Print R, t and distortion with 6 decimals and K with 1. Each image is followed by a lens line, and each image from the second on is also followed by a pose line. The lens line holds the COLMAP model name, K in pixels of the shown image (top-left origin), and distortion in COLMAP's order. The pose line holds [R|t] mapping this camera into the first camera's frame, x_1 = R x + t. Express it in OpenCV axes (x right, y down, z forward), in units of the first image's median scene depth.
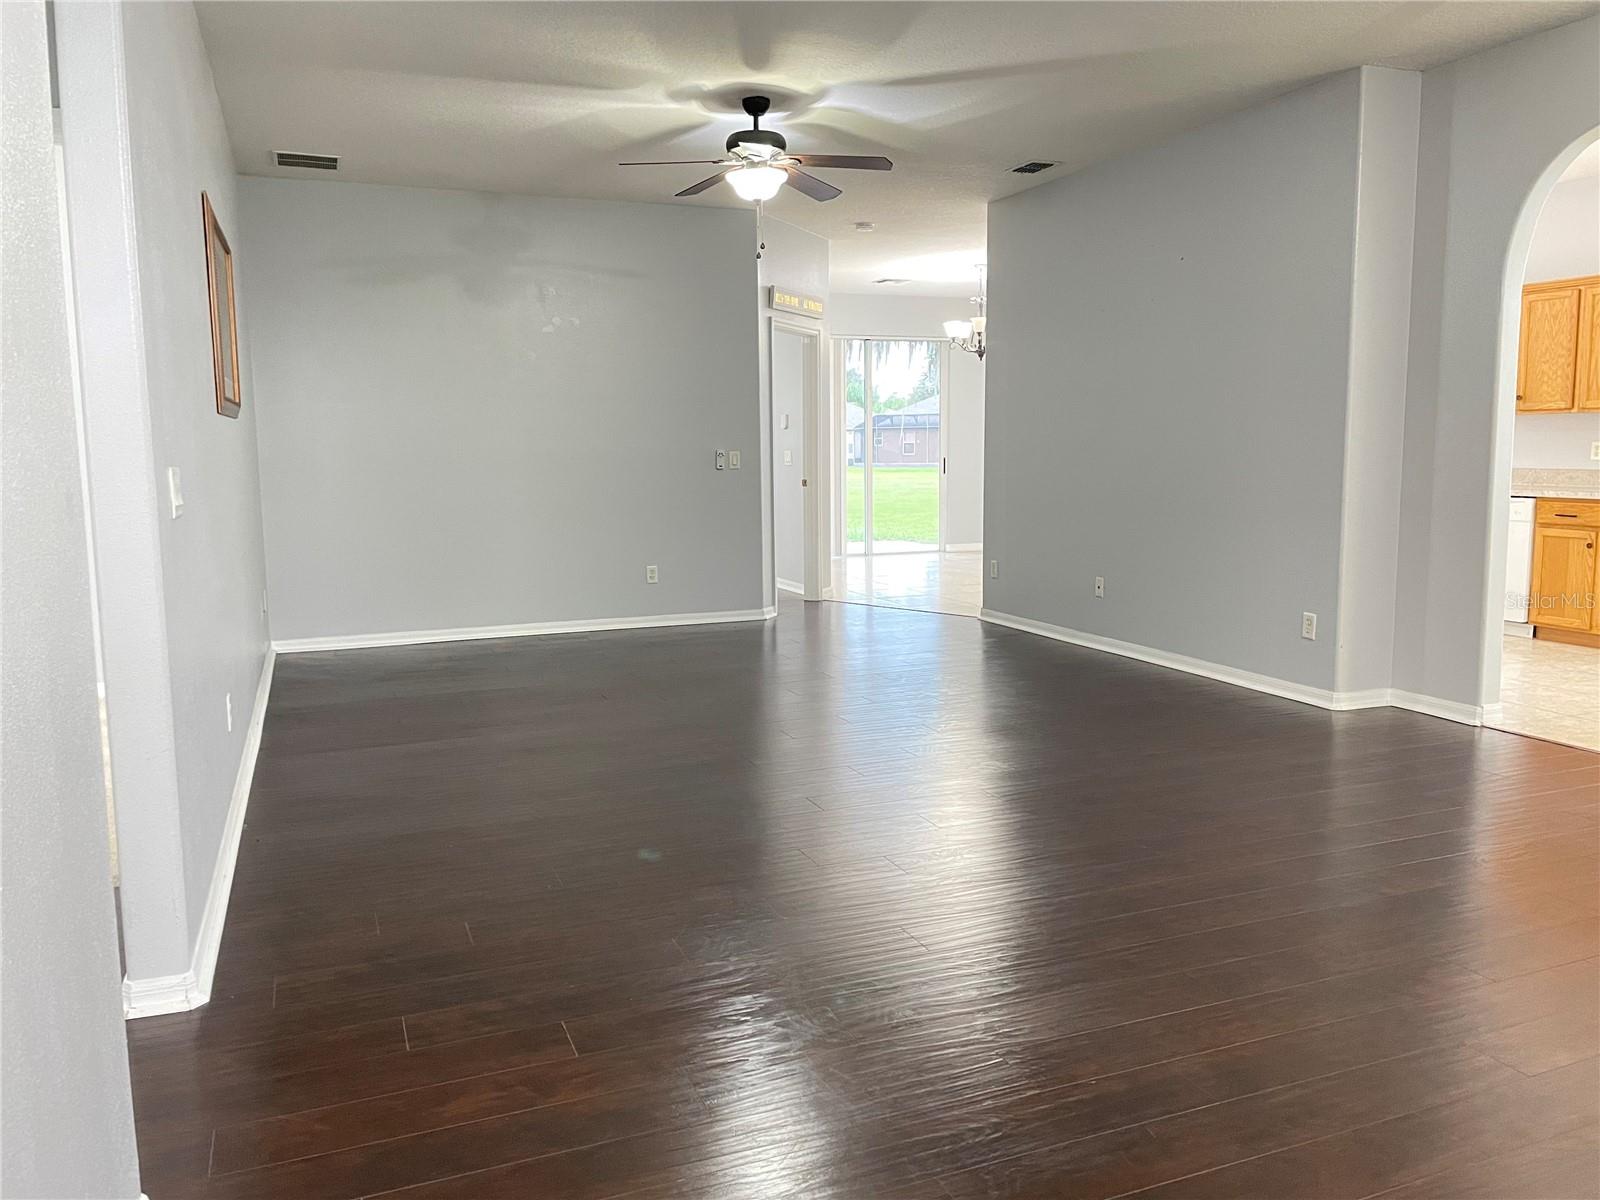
lens RADIAL K [[1208.0, 0, 792.1], [0, 1208.0, 602.9], [0, 0, 1]] dist [0.101259, -0.135241]
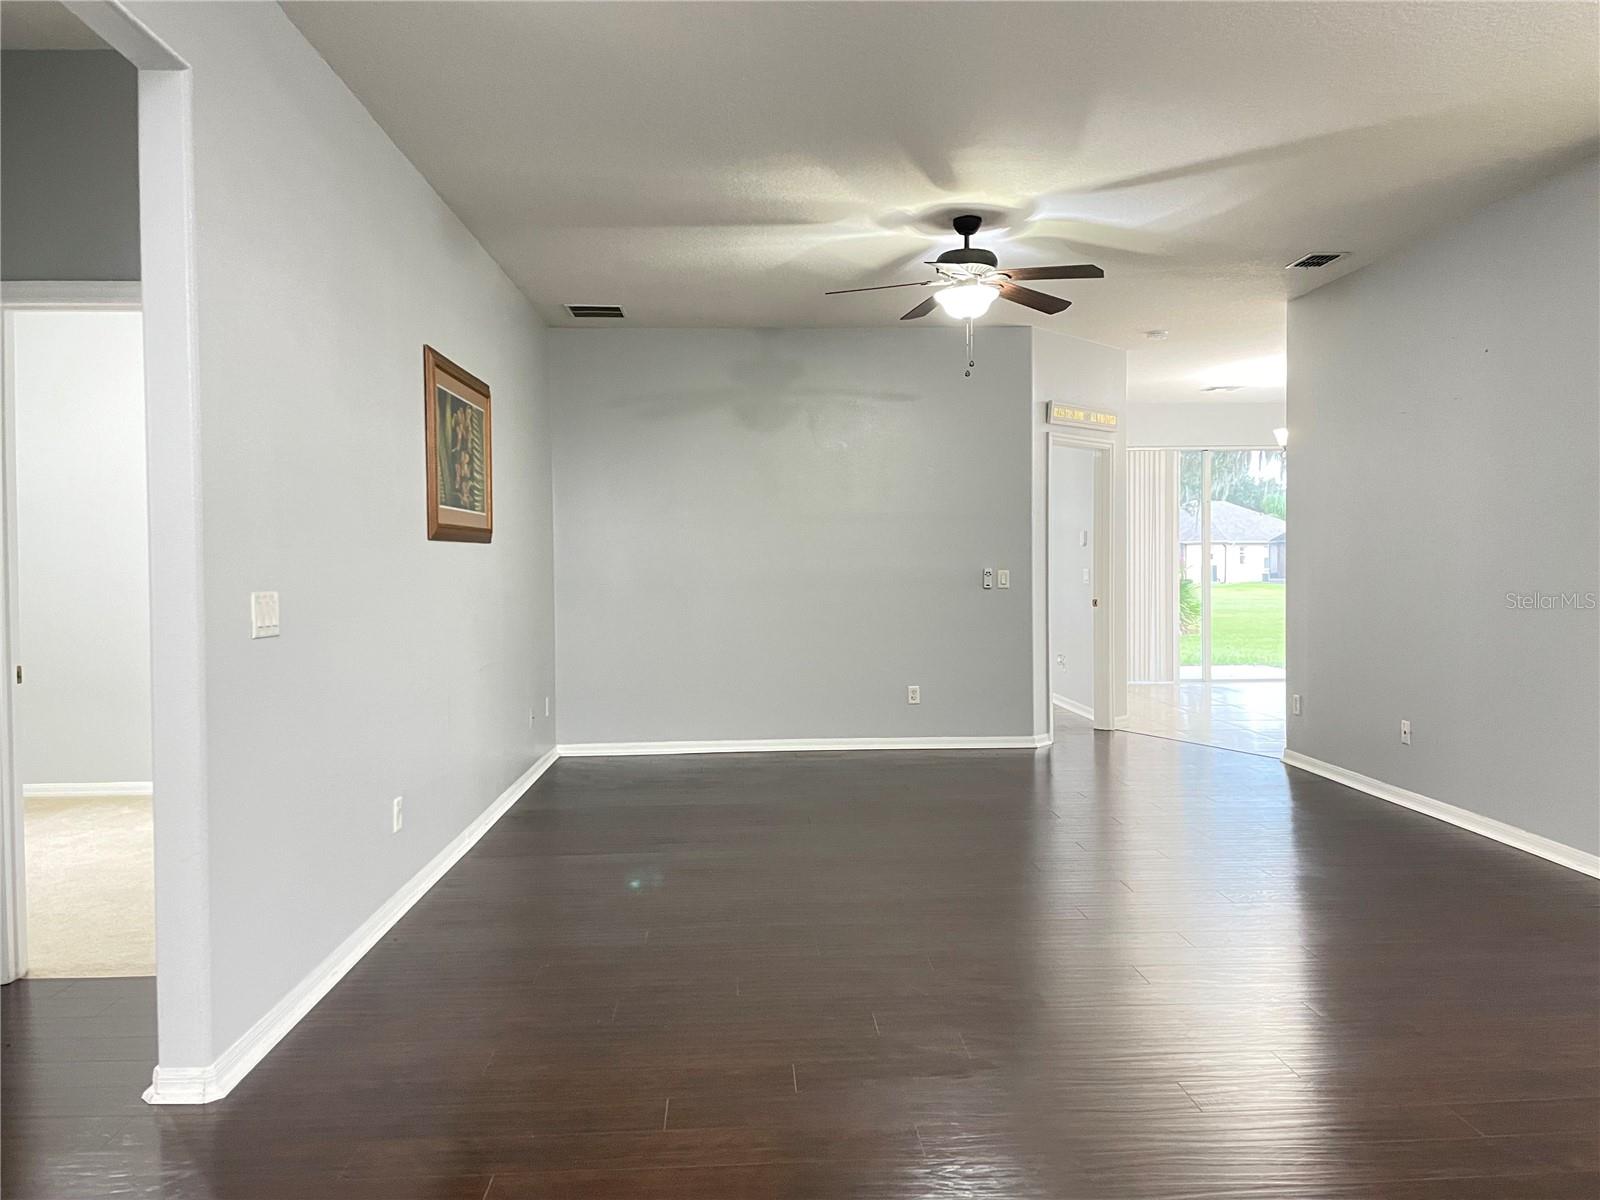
lens RADIAL K [[1208.0, 0, 792.1], [0, 1208.0, 602.9], [0, 0, 1]] dist [0.101259, -0.135241]
pose [[0.945946, 0.012075, -0.324100, 0.120460], [-0.042310, 0.995361, -0.086404, -0.010206], [0.321553, 0.095446, 0.942069, 0.045777]]
